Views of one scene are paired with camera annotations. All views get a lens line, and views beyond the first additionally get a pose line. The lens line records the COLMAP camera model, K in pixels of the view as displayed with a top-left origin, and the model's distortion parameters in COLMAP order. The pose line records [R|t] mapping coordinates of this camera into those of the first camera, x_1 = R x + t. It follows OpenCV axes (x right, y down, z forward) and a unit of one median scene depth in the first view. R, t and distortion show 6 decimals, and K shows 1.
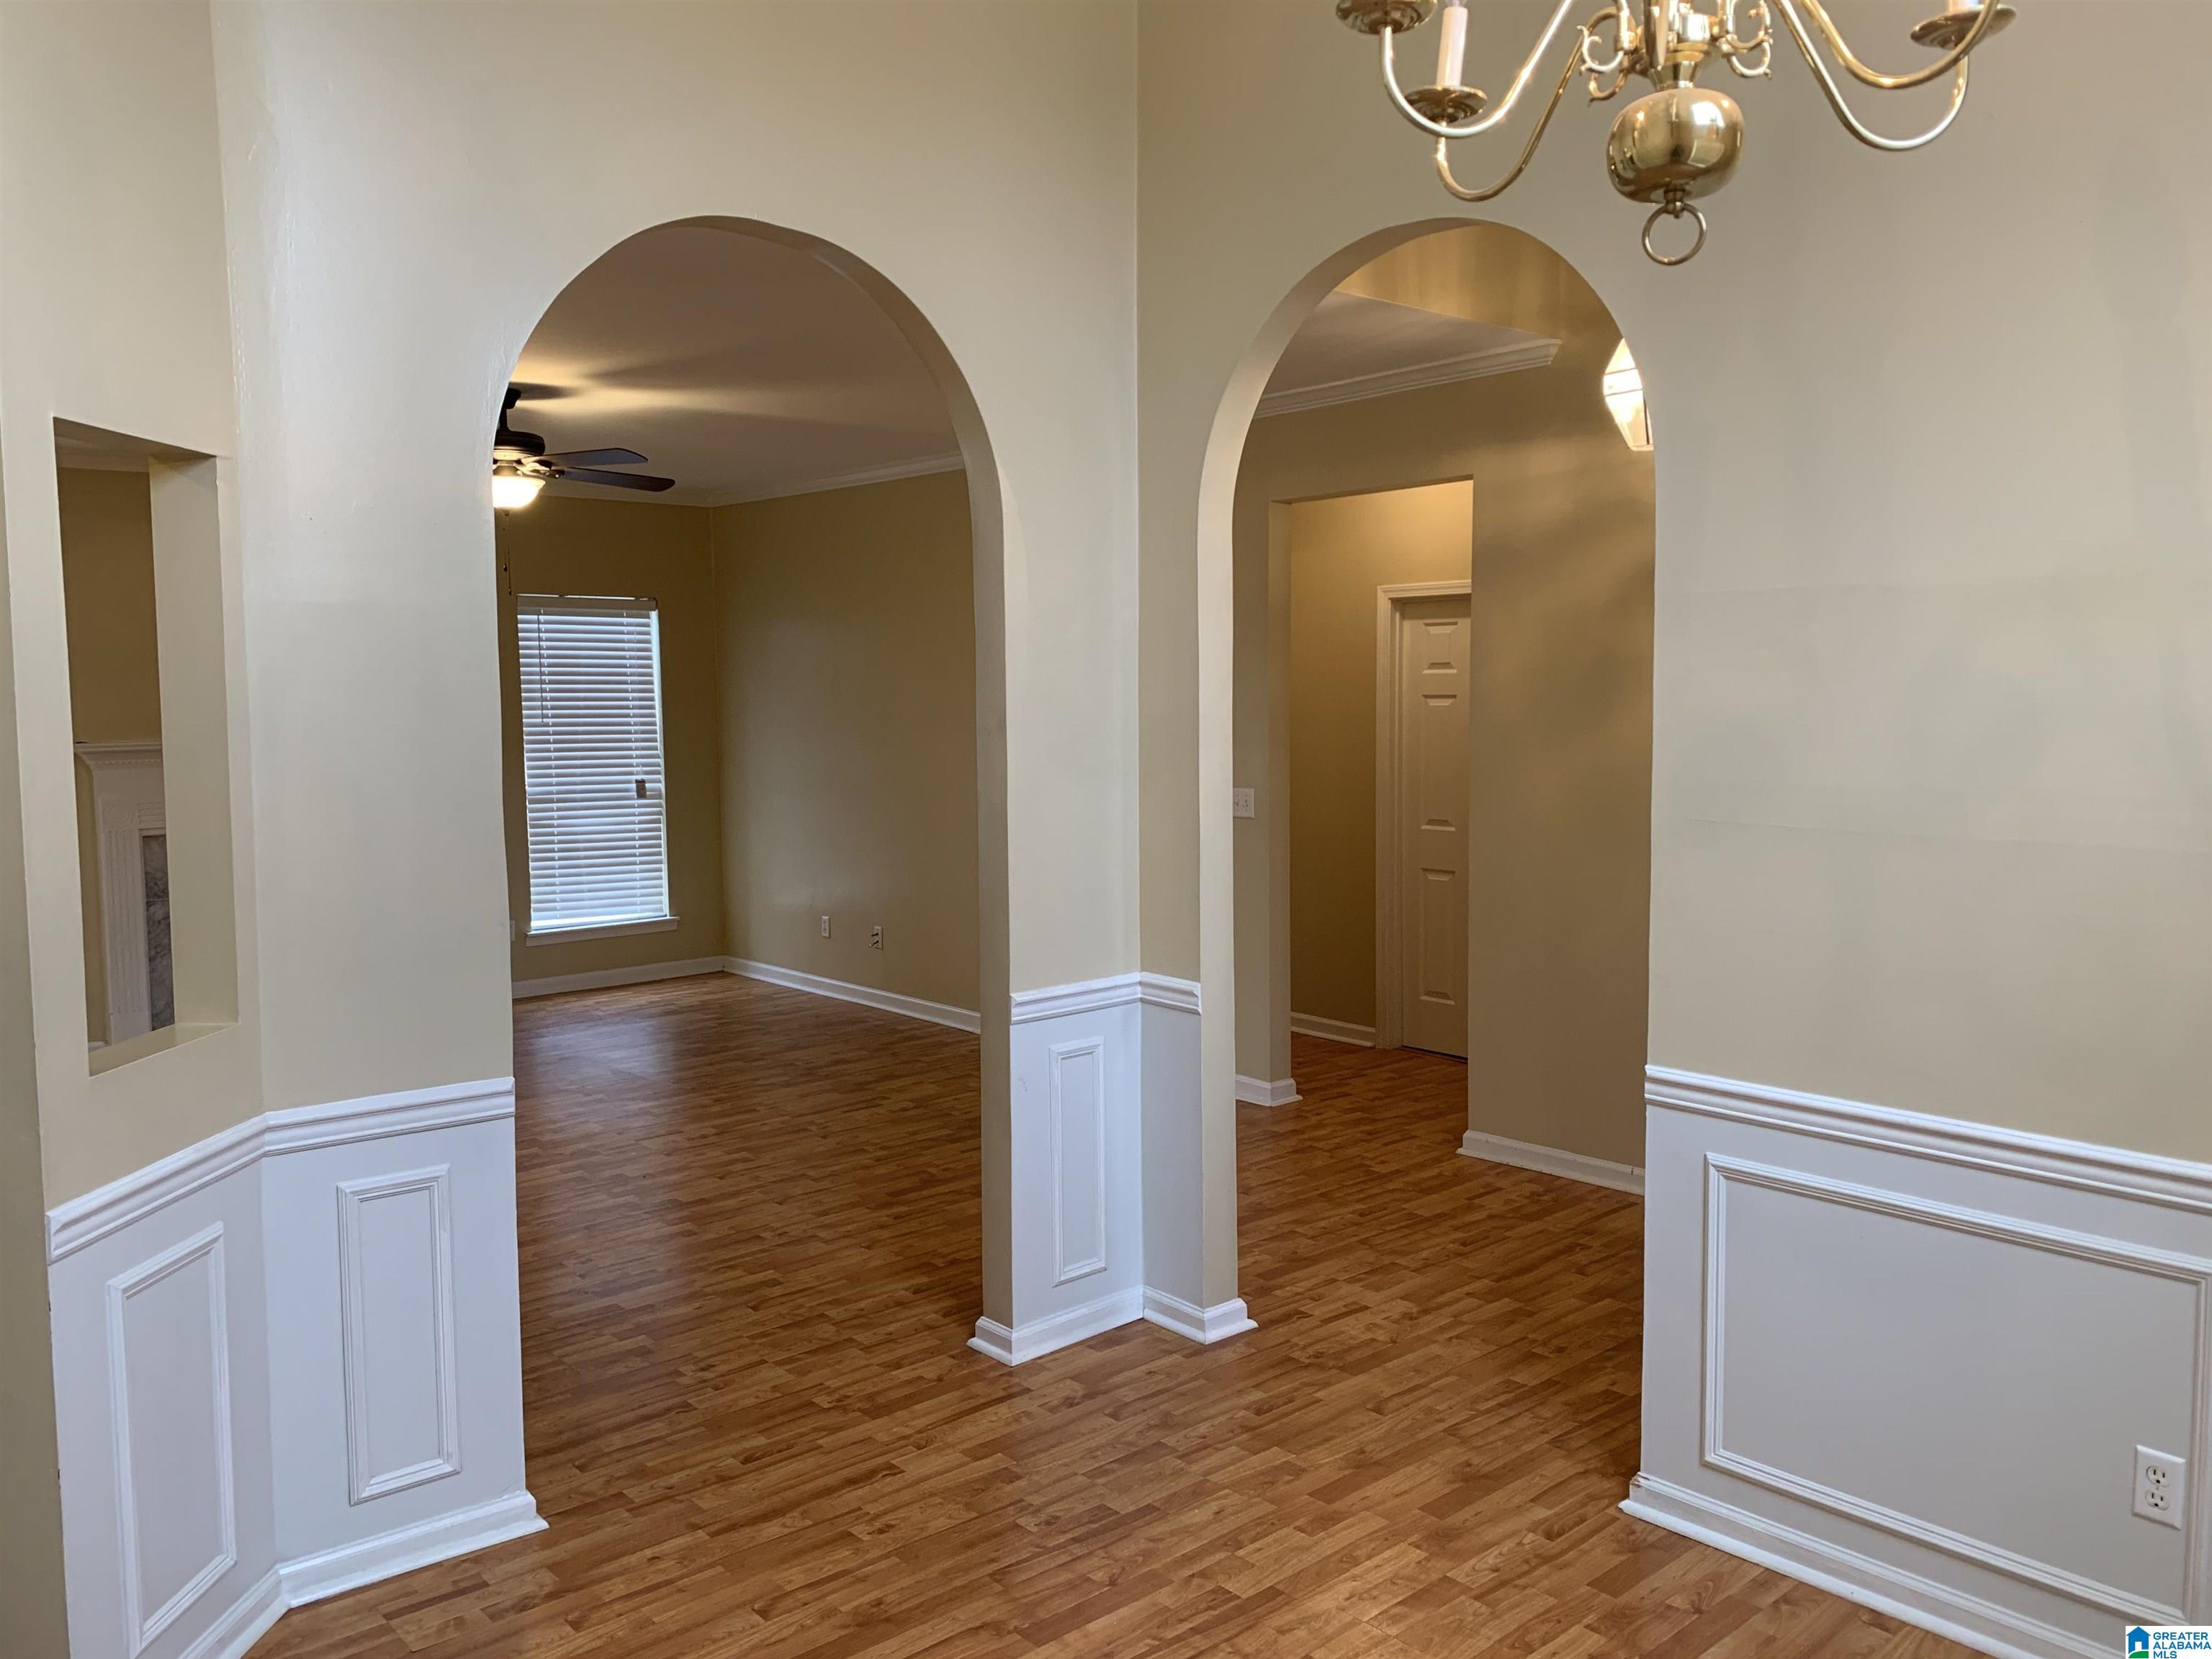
lens RADIAL K [[1711.6, 0, 1114.7], [0, 1711.6, 818.7], [0, 0, 1]] dist [0.061004, -0.062453]
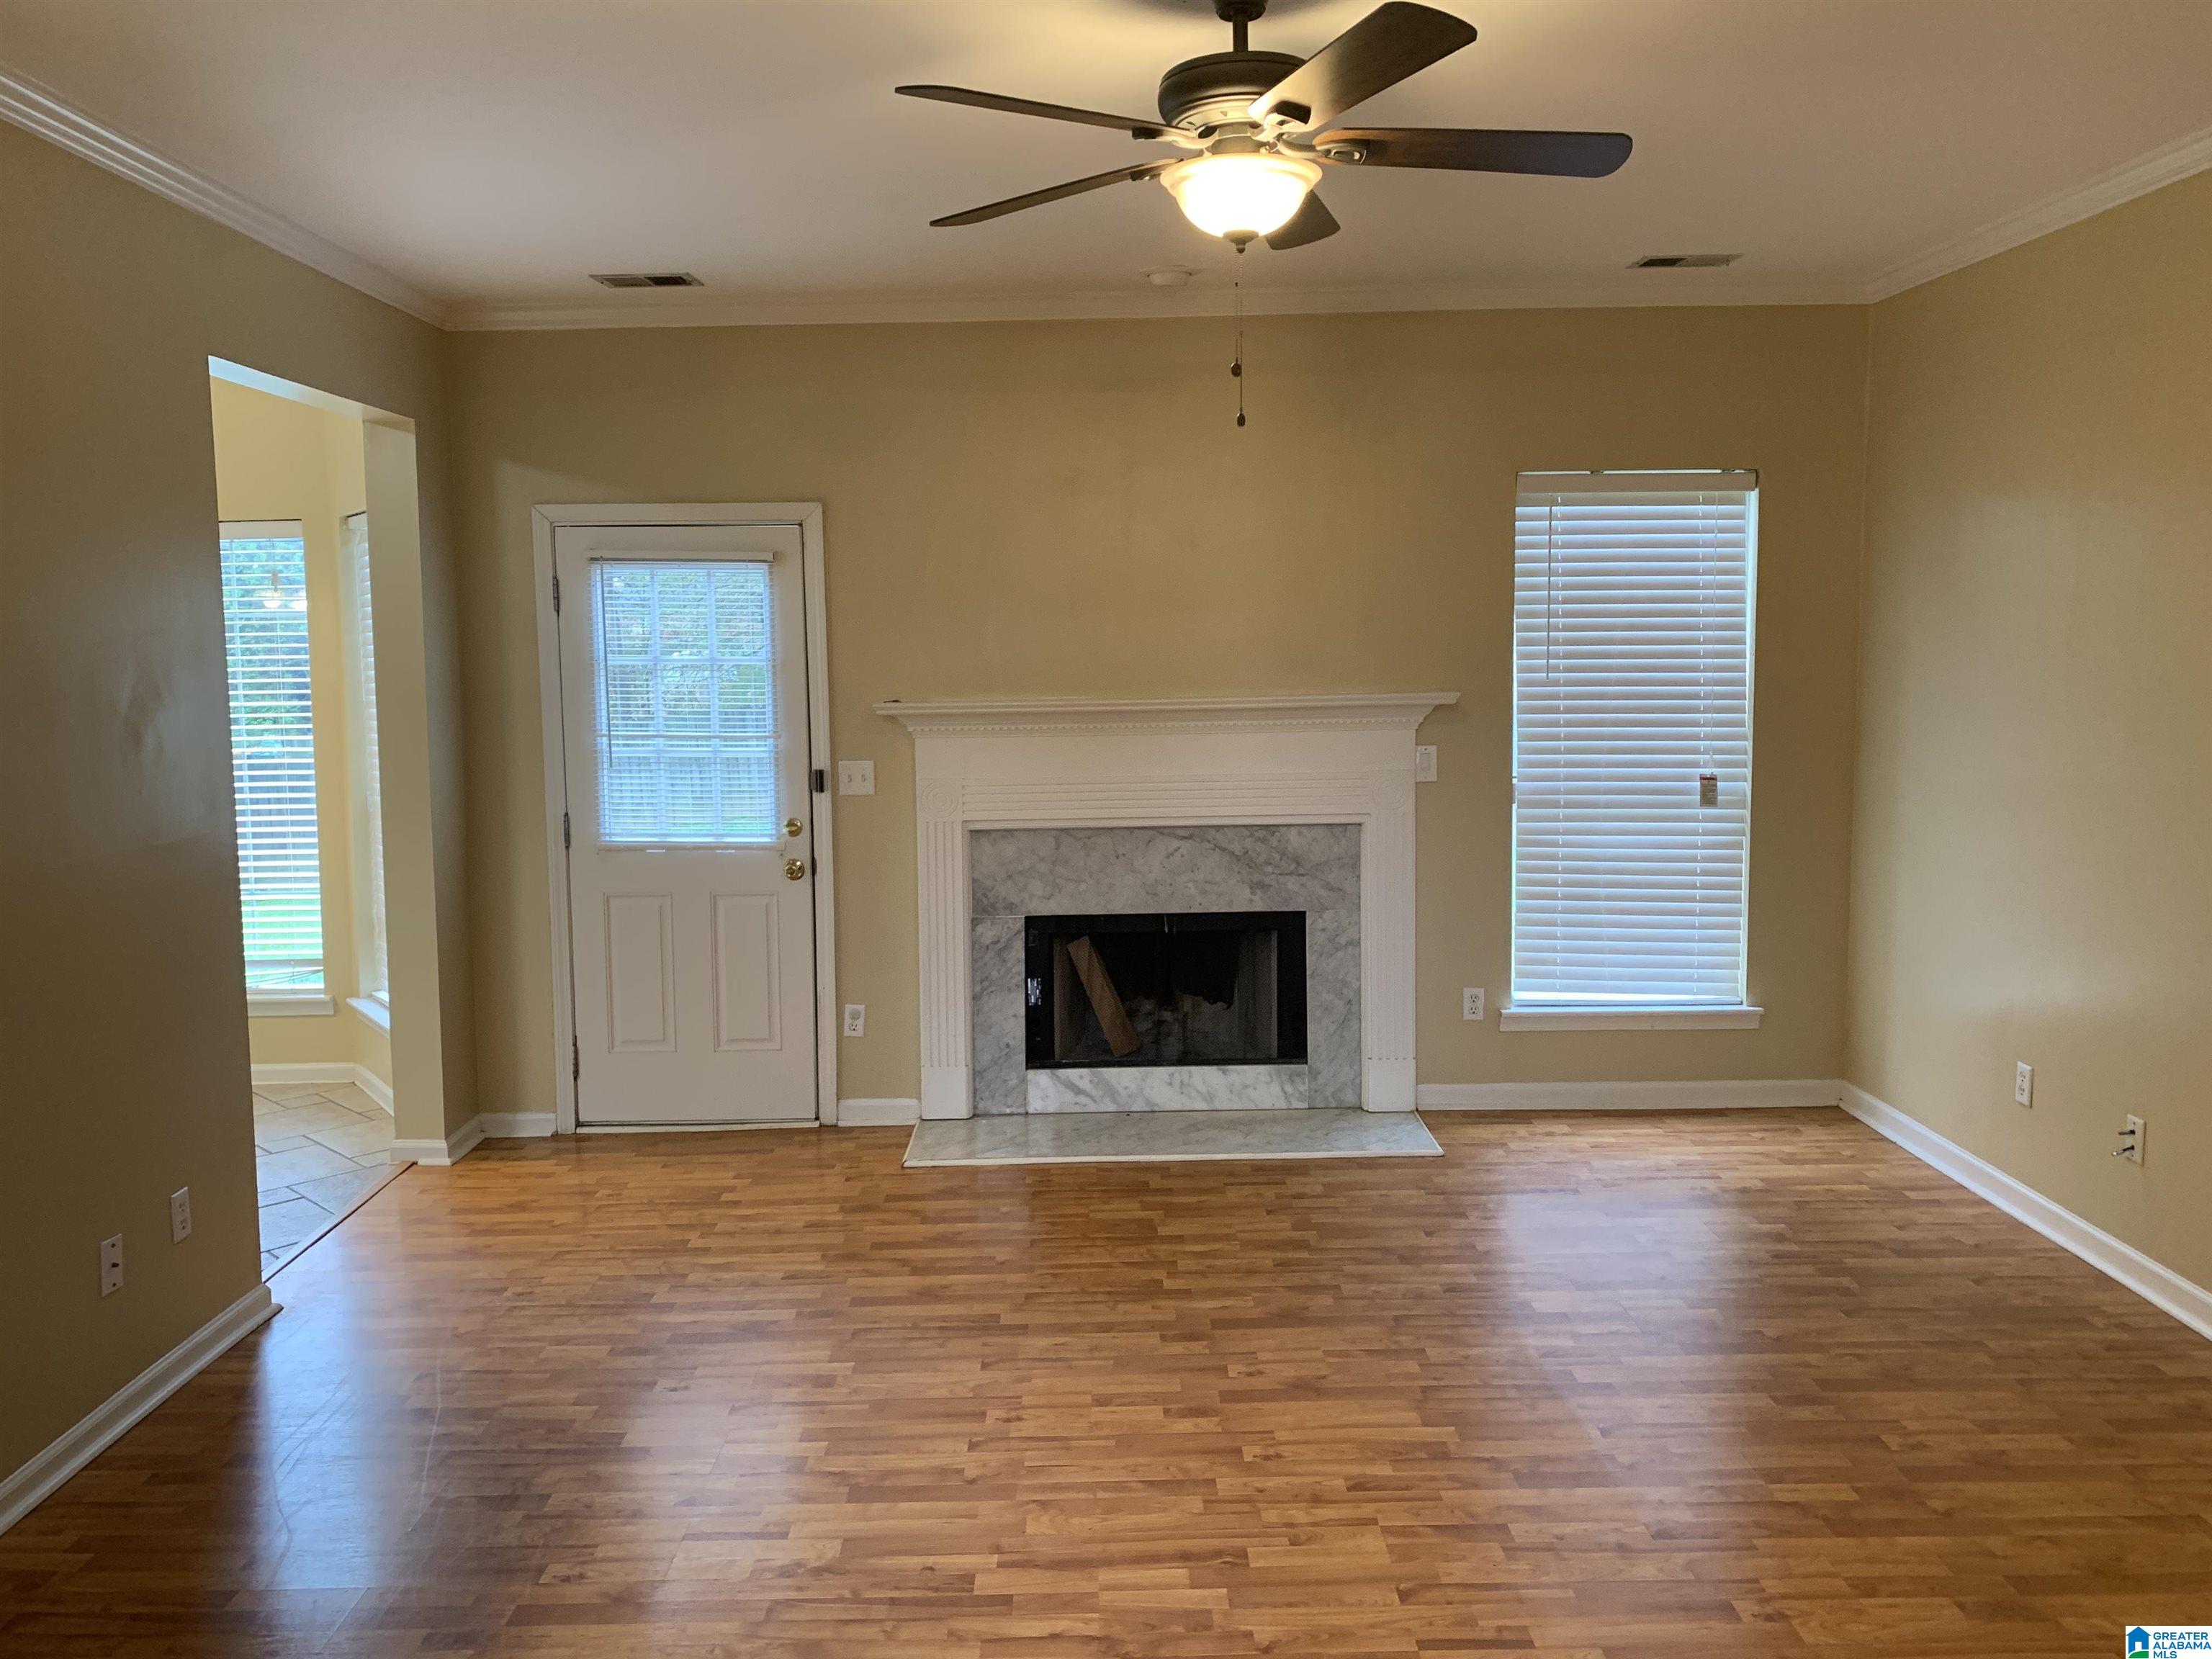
lens RADIAL K [[1711.6, 0, 1114.7], [0, 1711.6, 818.7], [0, 0, 1]] dist [0.061004, -0.062453]
pose [[0.760403, 0.068201, -0.645861, -0.043135], [-0.045456, 0.997621, 0.051828, -0.029296], [0.647859, -0.010052, 0.761694, 0.404759]]
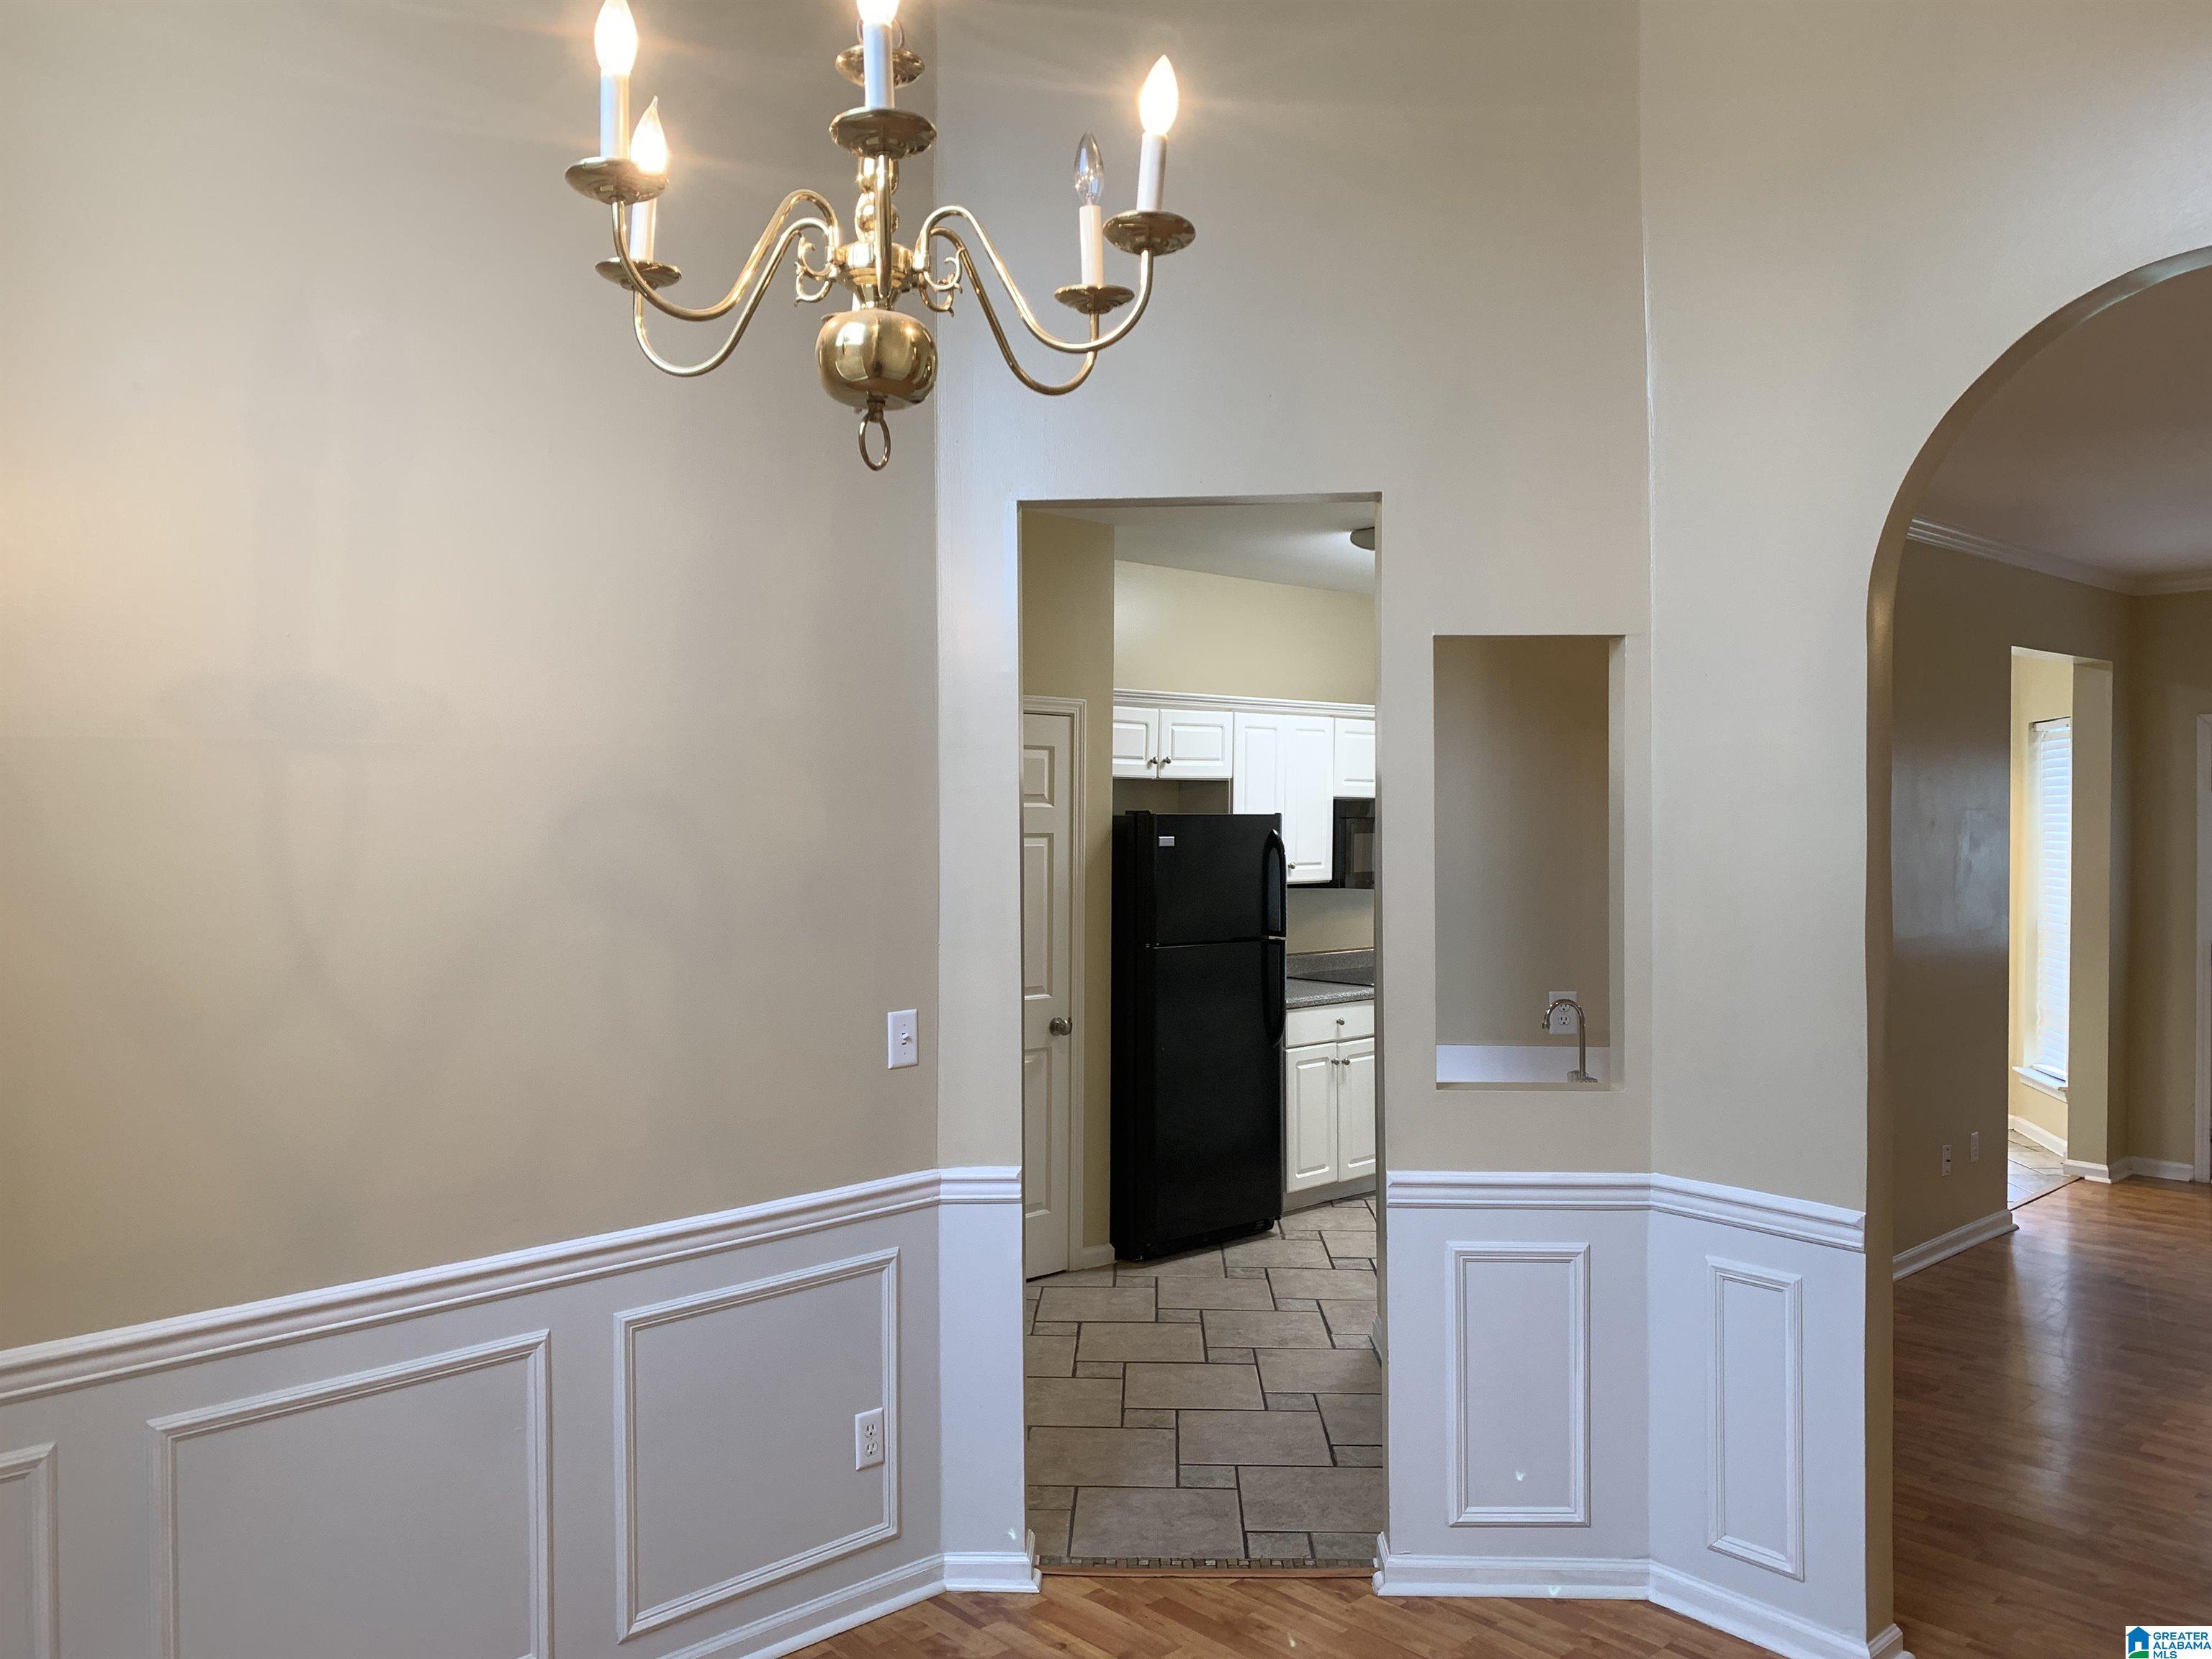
lens RADIAL K [[1711.6, 0, 1114.7], [0, 1711.6, 818.7], [0, 0, 1]] dist [0.061004, -0.062453]
pose [[0.037971, 0.016963, -0.999135, 0.223409], [-0.075373, 0.997056, 0.014064, -0.020718], [0.996432, 0.074774, 0.039138, 0.182993]]
